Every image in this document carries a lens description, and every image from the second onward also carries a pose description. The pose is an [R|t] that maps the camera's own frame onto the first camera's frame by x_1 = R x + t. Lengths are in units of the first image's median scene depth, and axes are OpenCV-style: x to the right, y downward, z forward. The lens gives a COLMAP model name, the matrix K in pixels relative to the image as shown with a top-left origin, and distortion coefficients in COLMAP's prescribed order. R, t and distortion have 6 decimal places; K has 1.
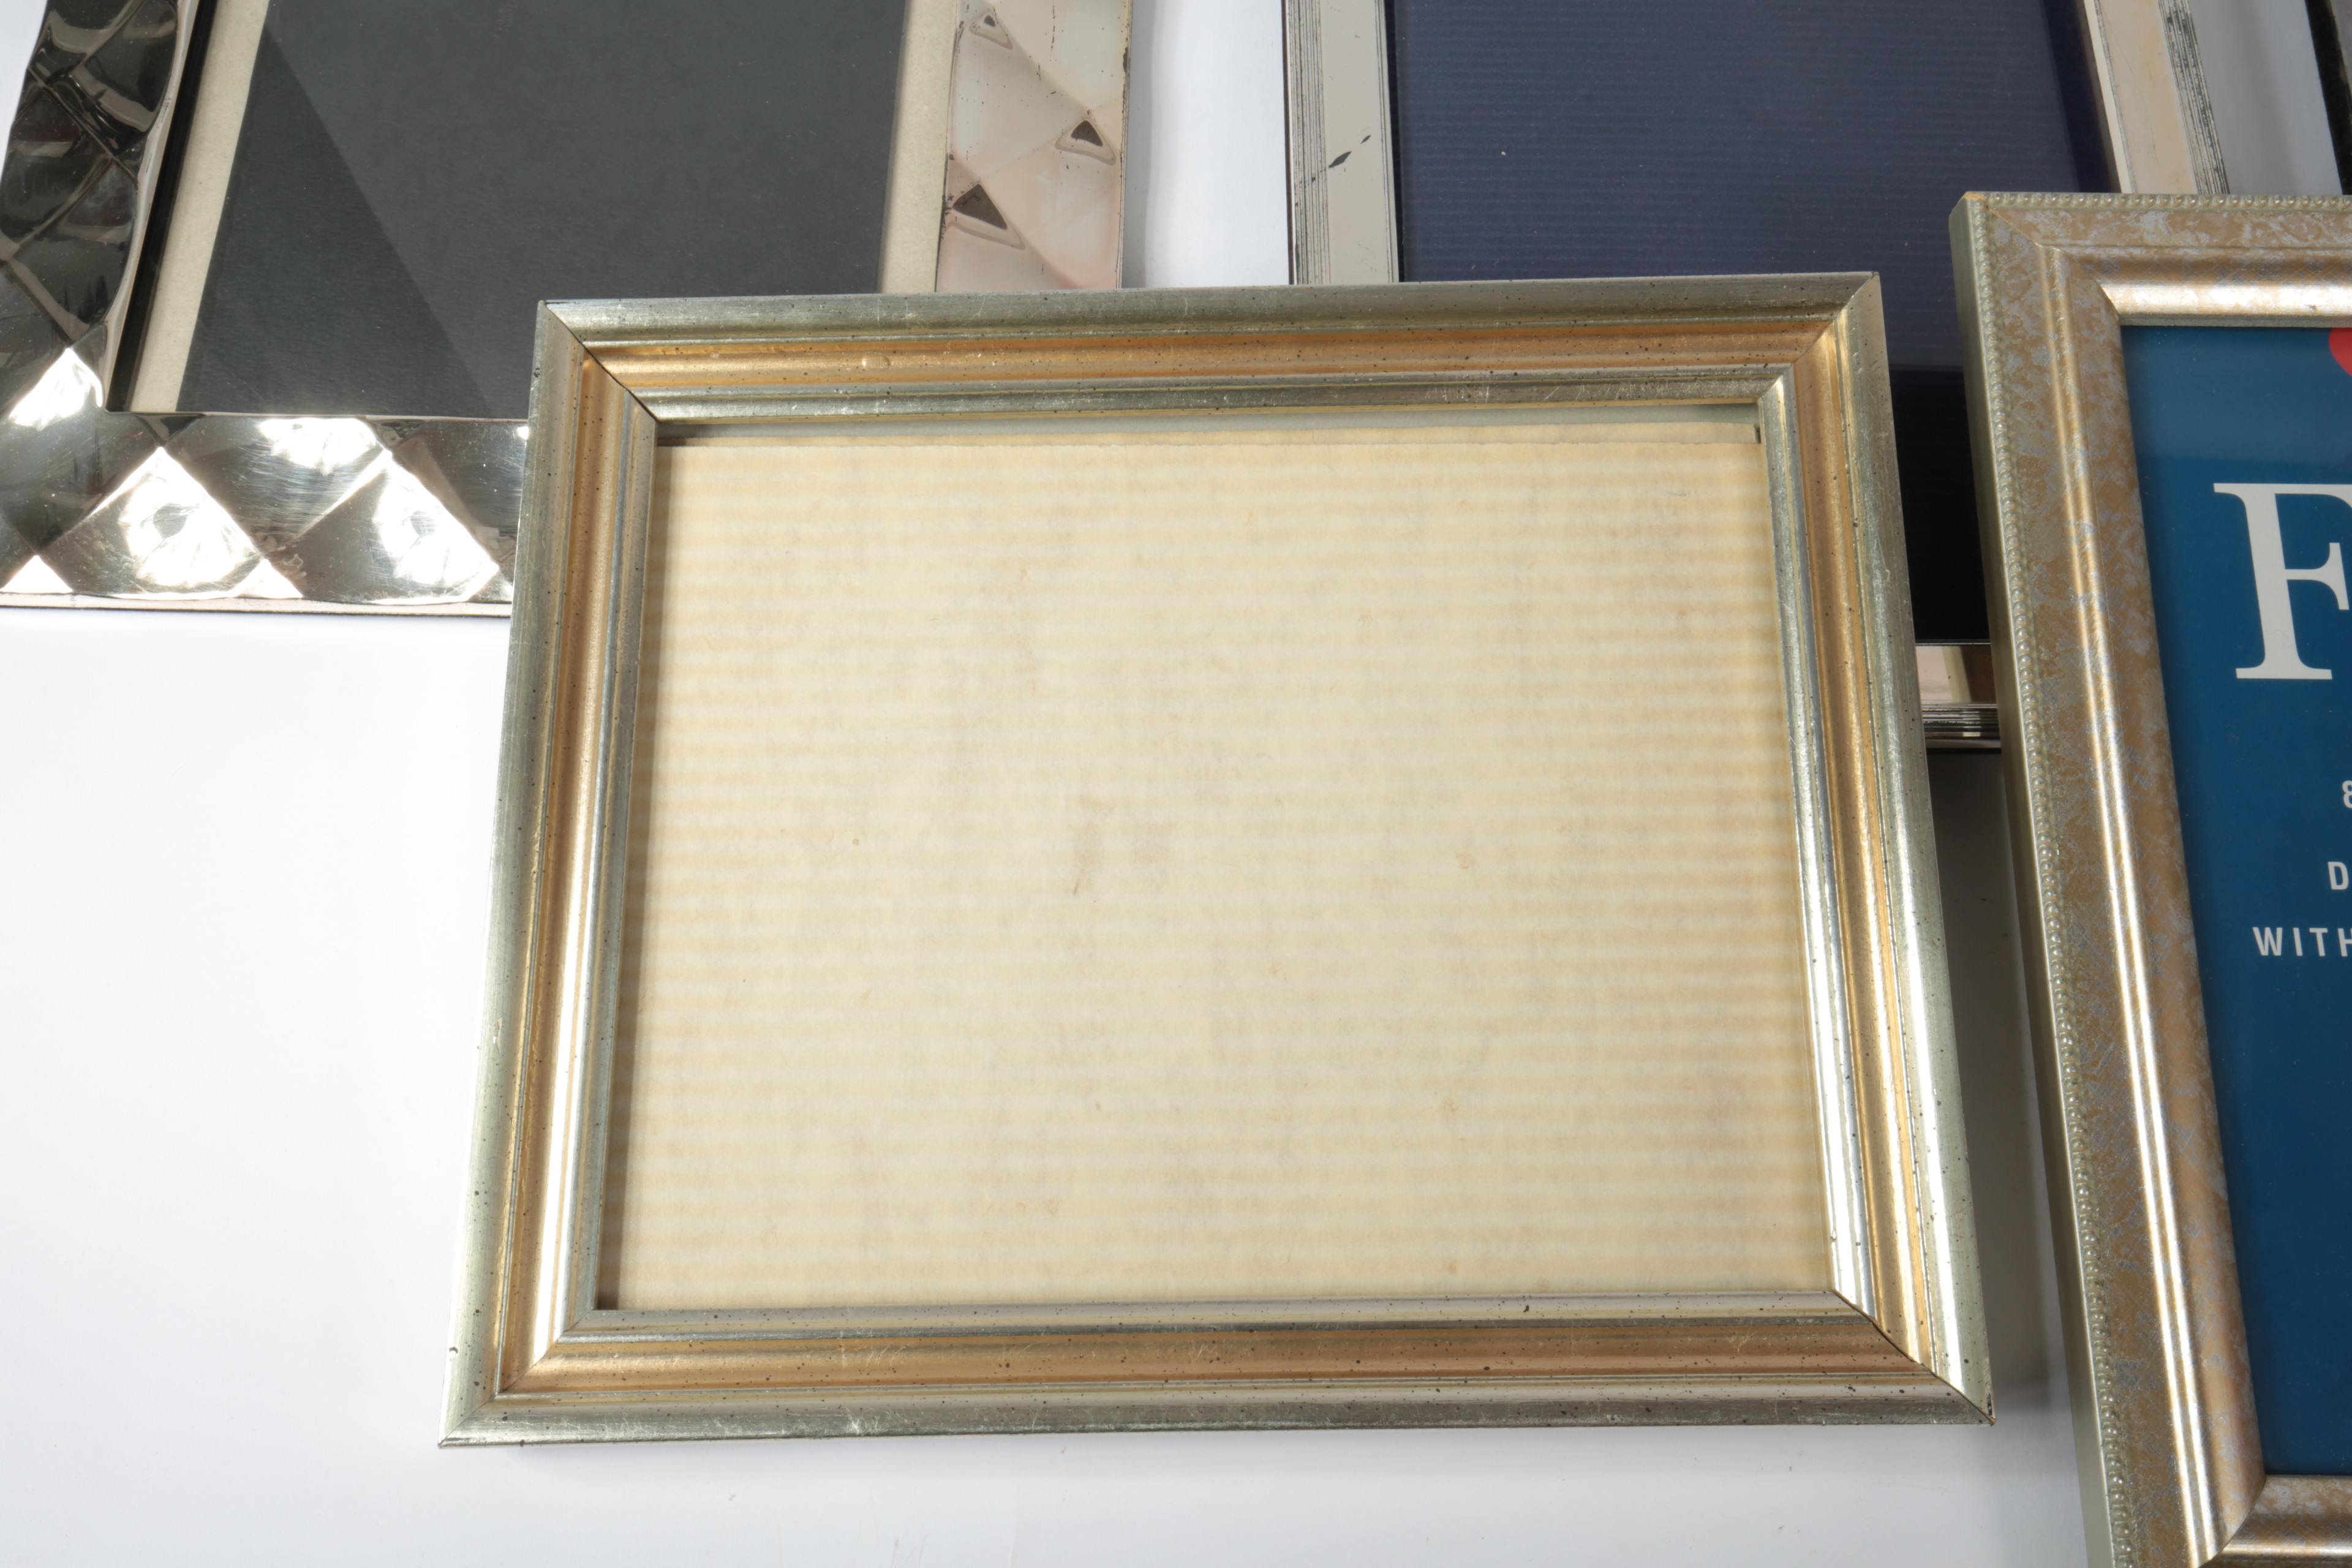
lens RADIAL K [[2259.8, 0, 1170.7], [0, 2259.8, 821.7], [0, 0, 1]] dist [0.054042, -0.012994]
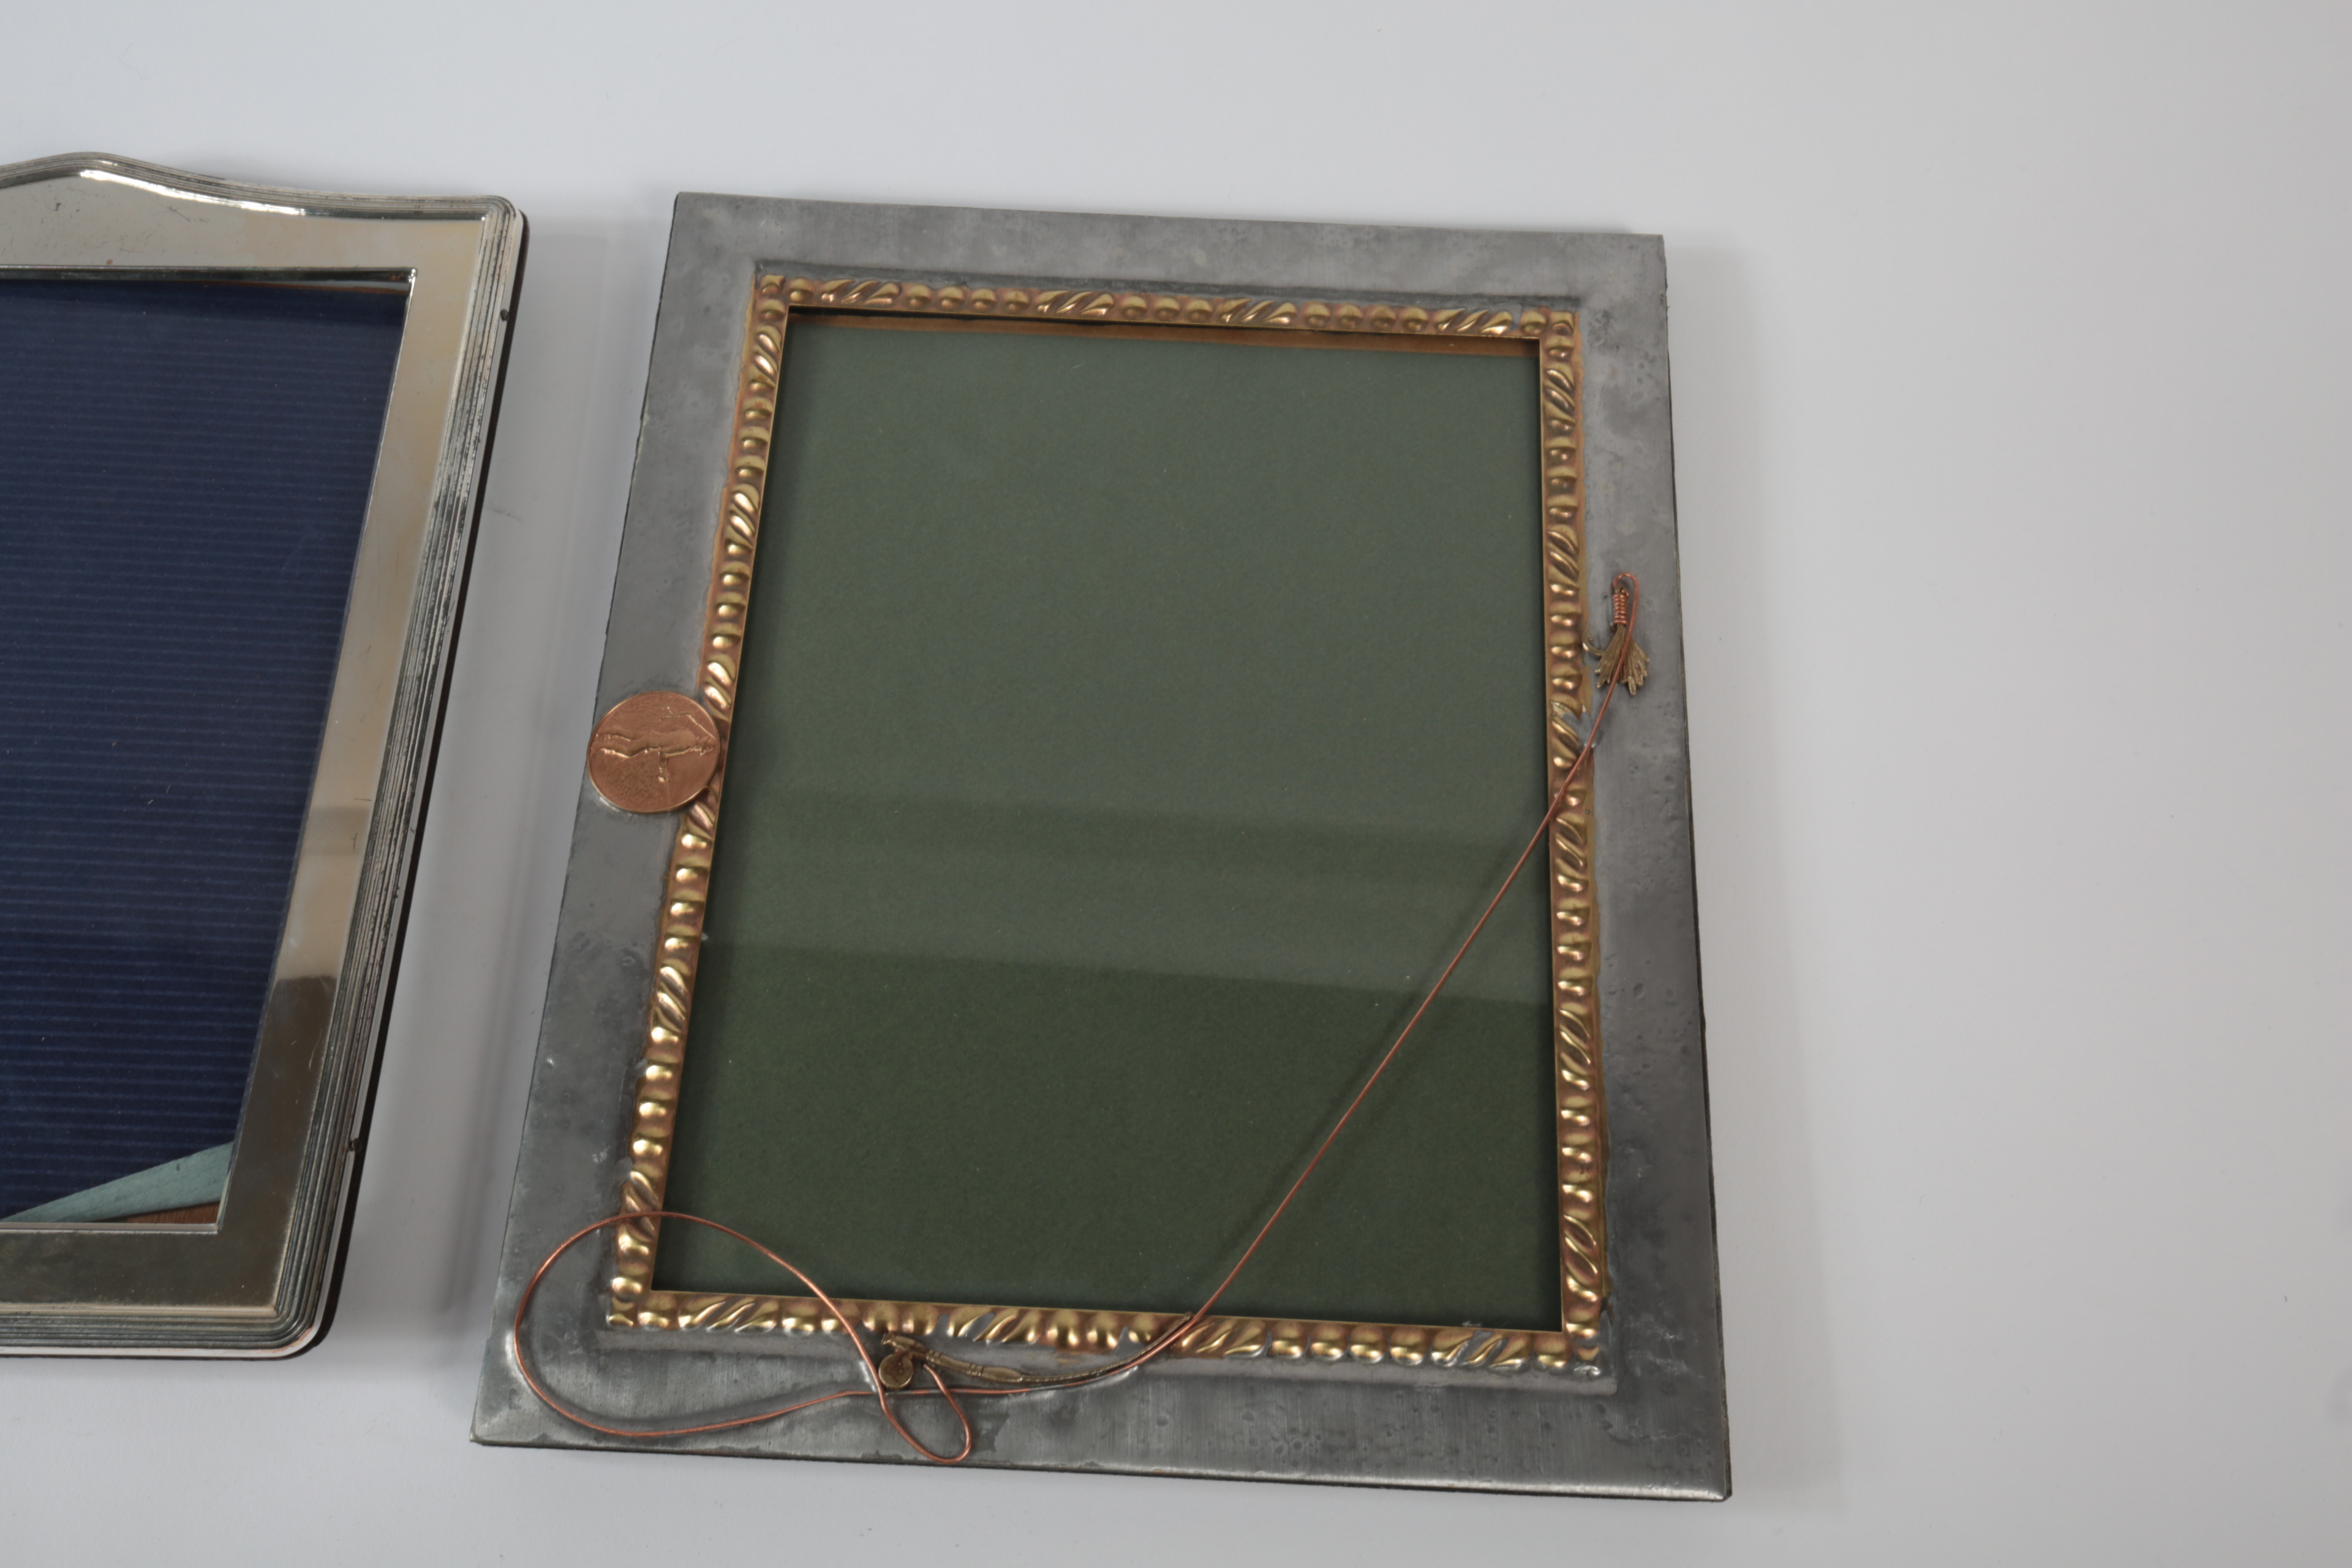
lens RADIAL K [[2259.8, 0, 1170.7], [0, 2259.8, 821.7], [0, 0, 1]] dist [0.054042, -0.012994]
pose [[0.998803, 0.021337, -0.044026, 0.913511], [-0.022476, 0.999421, -0.025542, -0.238070], [0.043456, 0.026501, 0.998704, 0.100435]]
